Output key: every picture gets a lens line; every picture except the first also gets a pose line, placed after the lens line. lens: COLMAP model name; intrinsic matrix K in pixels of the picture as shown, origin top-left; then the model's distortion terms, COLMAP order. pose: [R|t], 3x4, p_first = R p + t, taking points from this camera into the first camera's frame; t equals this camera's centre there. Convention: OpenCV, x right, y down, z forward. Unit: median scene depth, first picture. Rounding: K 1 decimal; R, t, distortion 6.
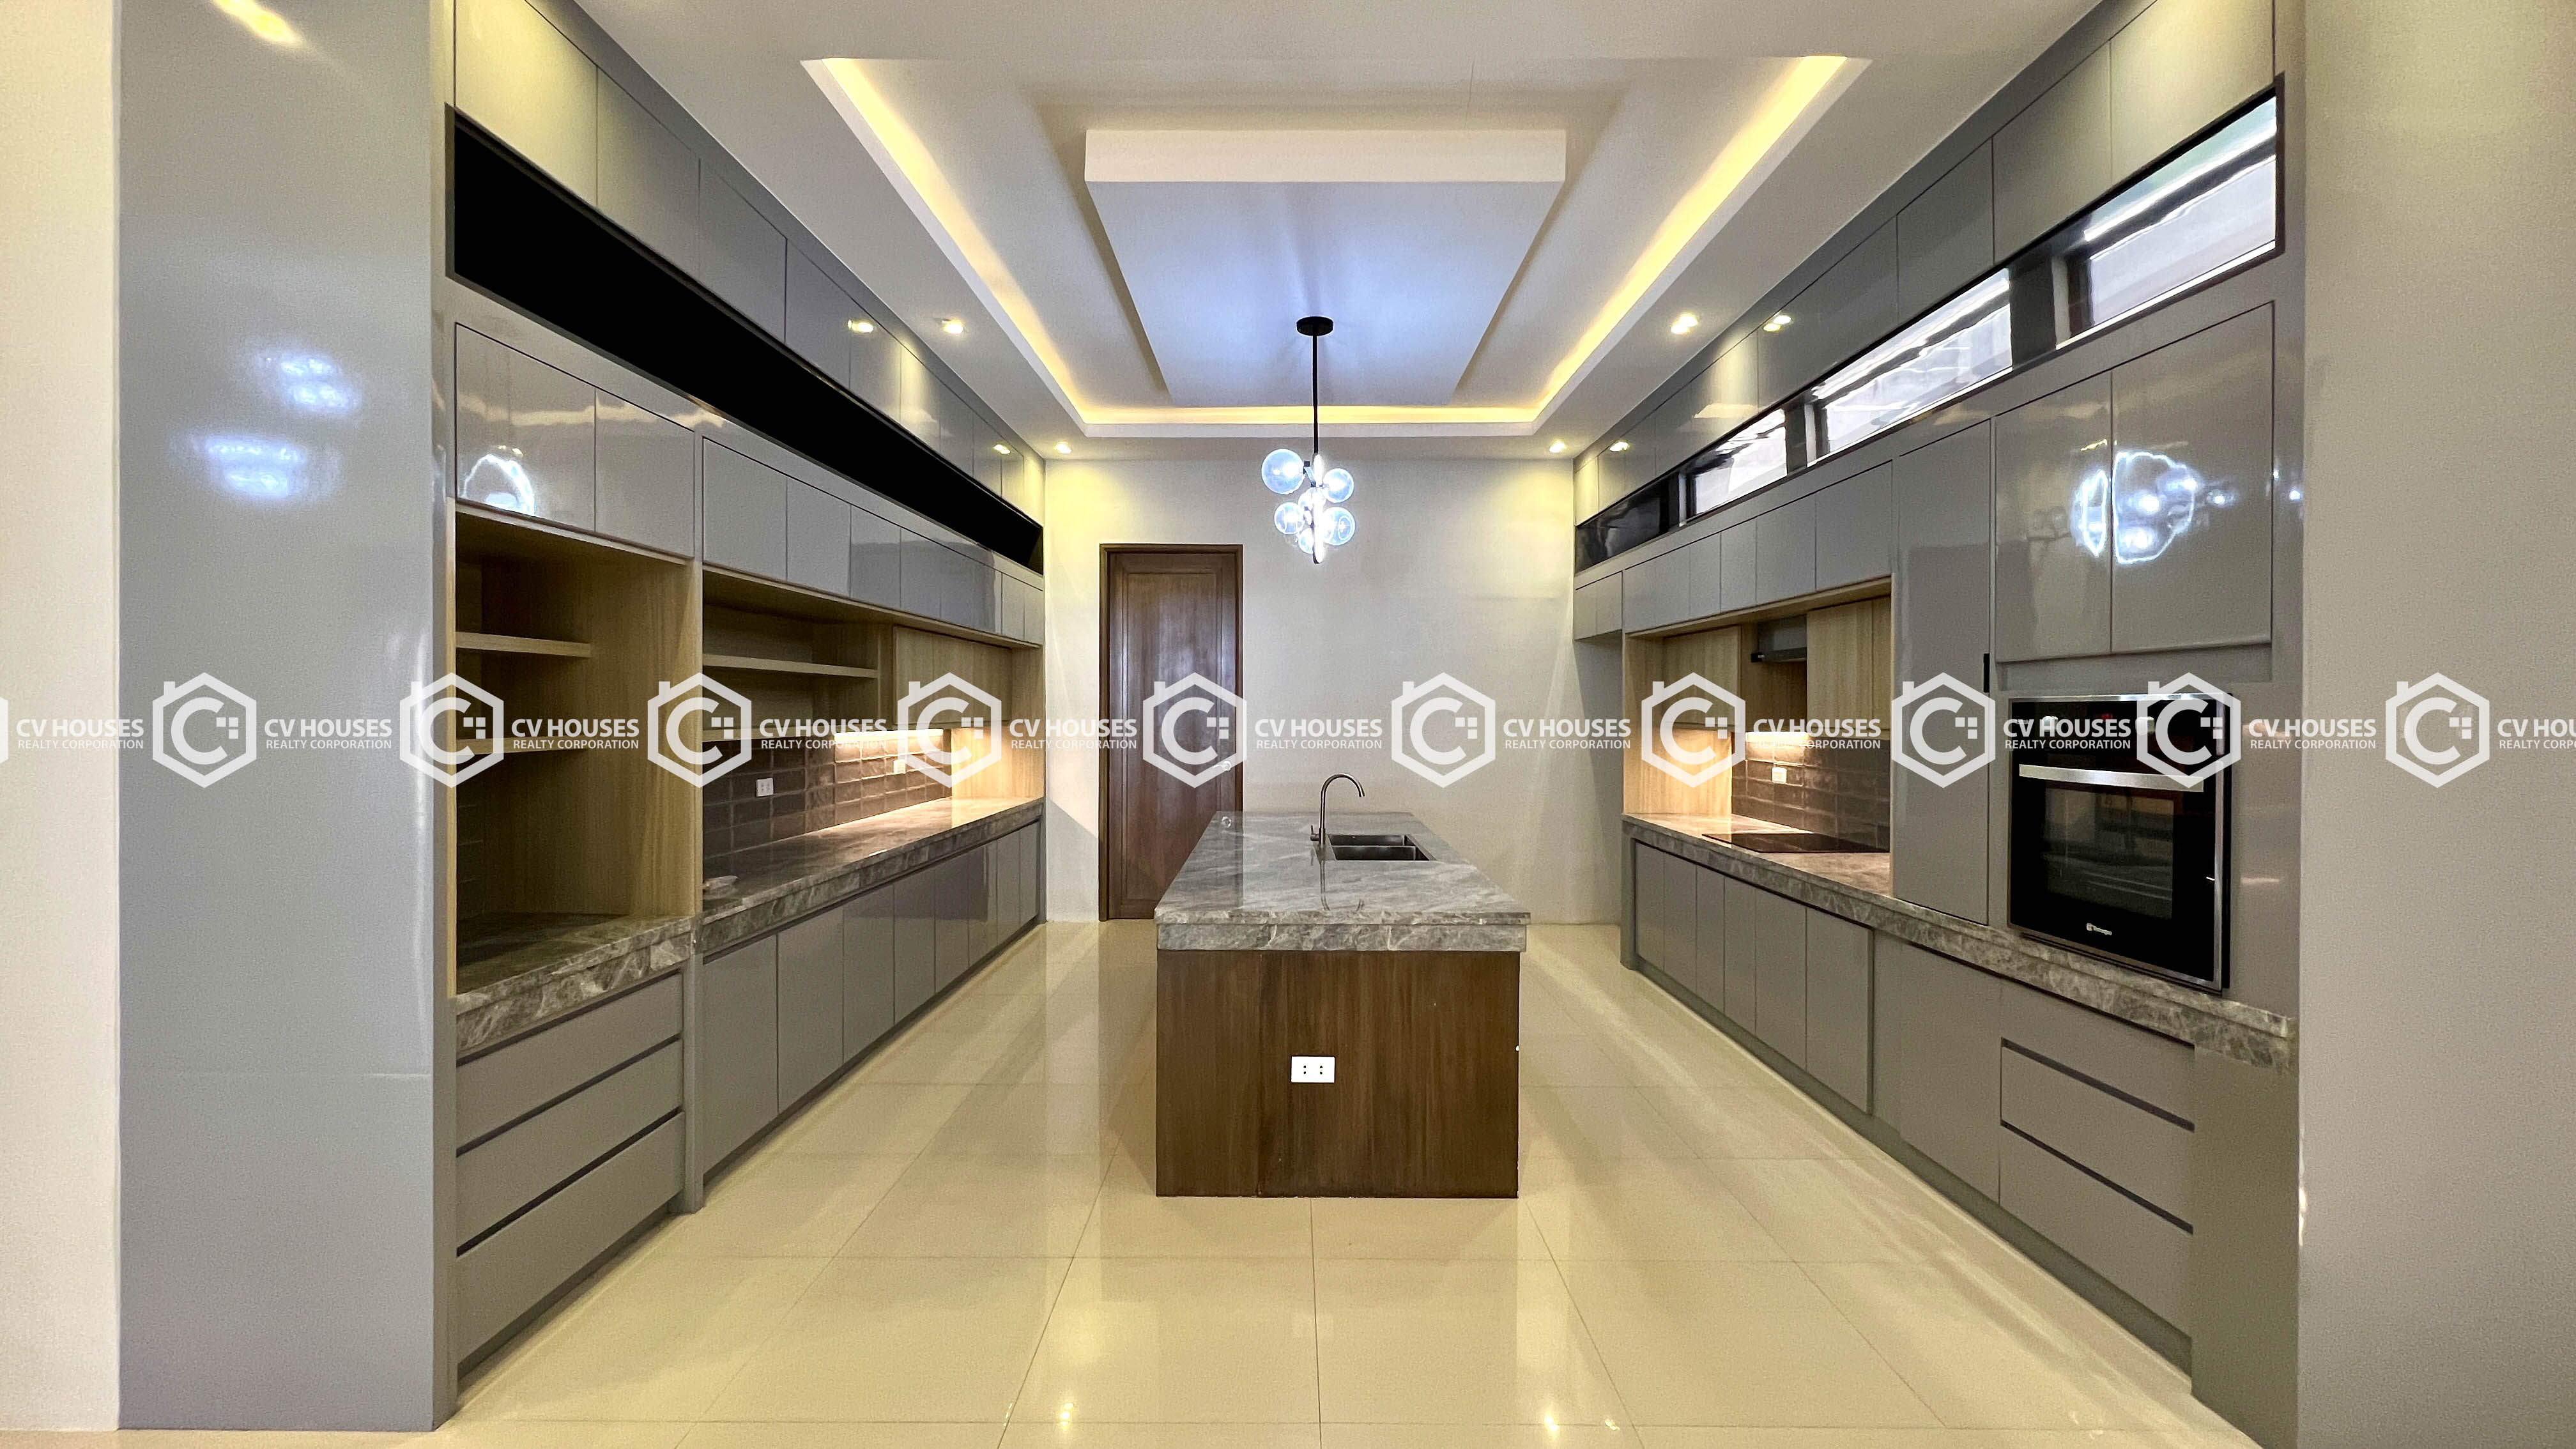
lens RADIAL K [[1055.9, 0, 1288.0], [0, 1055.9, 724.5], [0, 0, 1]] dist [-0.000056, -0.000017]
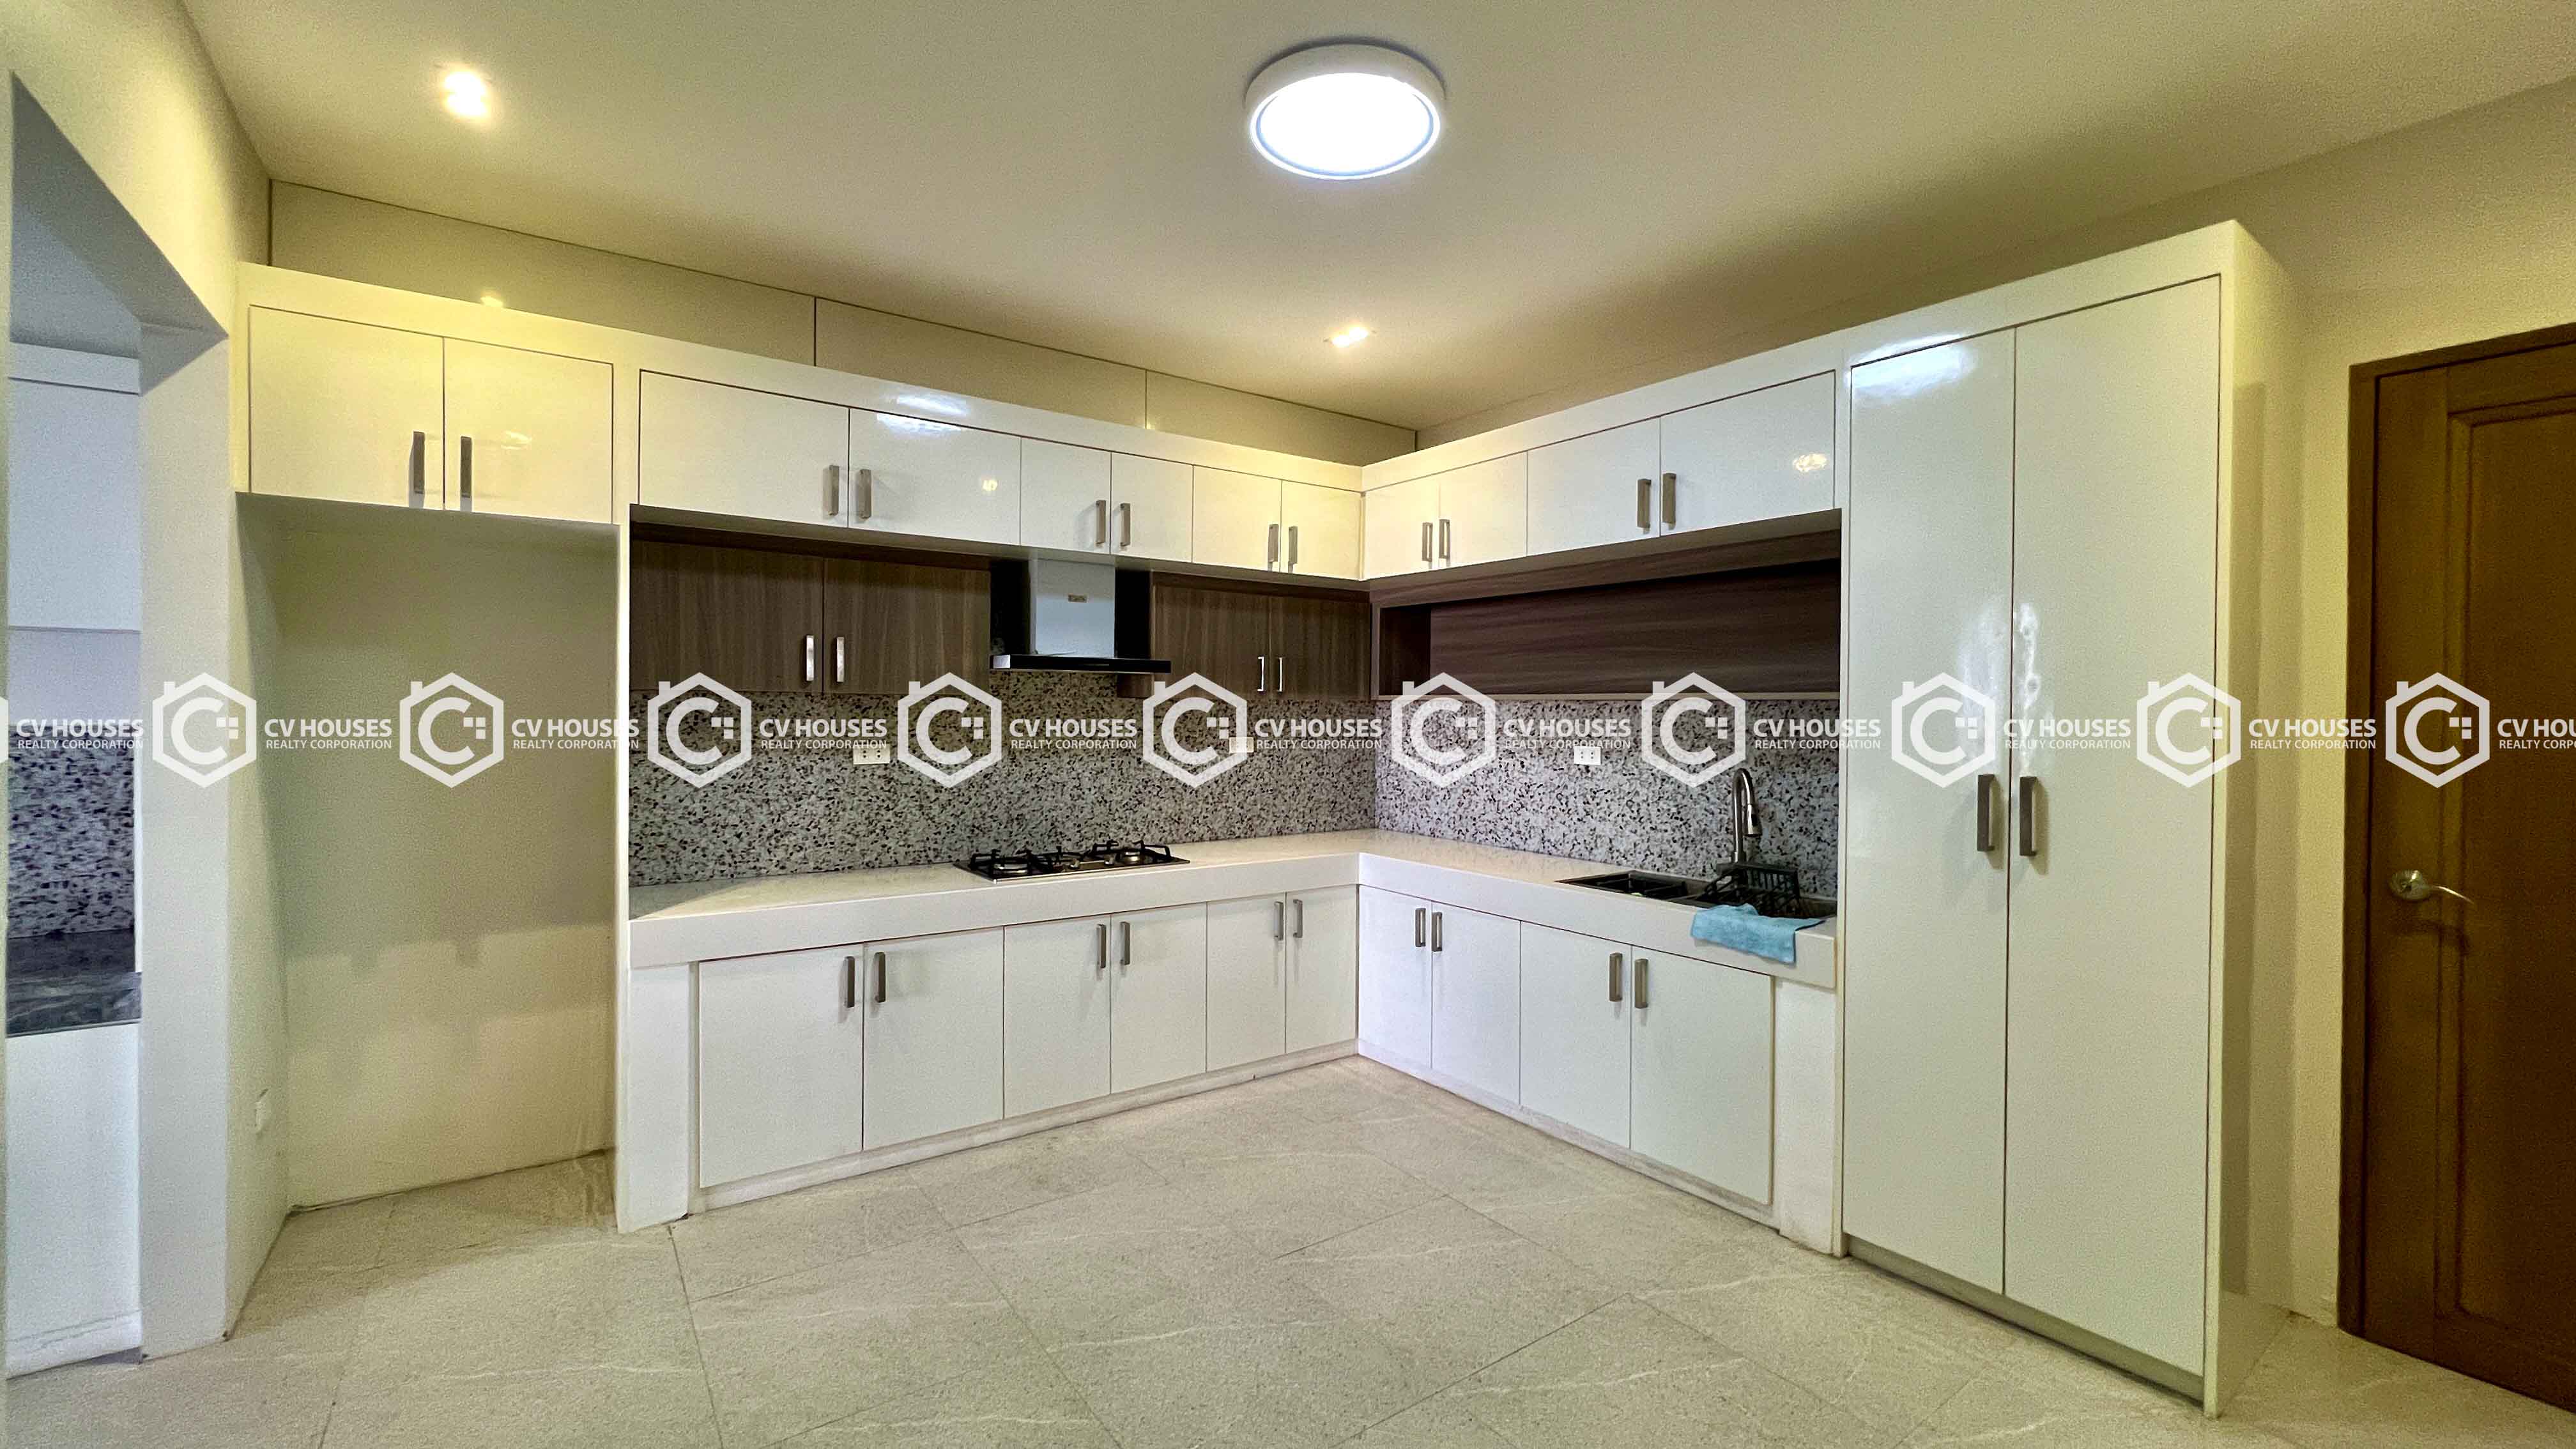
lens RADIAL K [[1055.9, 0, 1288.0], [0, 1055.9, 724.5], [0, 0, 1]] dist [-0.000056, -0.000017]
pose [[0.999994, 0.000131, 0.003575, -0.712075], [-0.000131, 1.000000, 0.000077, 0.000035], [-0.003575, -0.000078, 0.999994, 0.000730]]
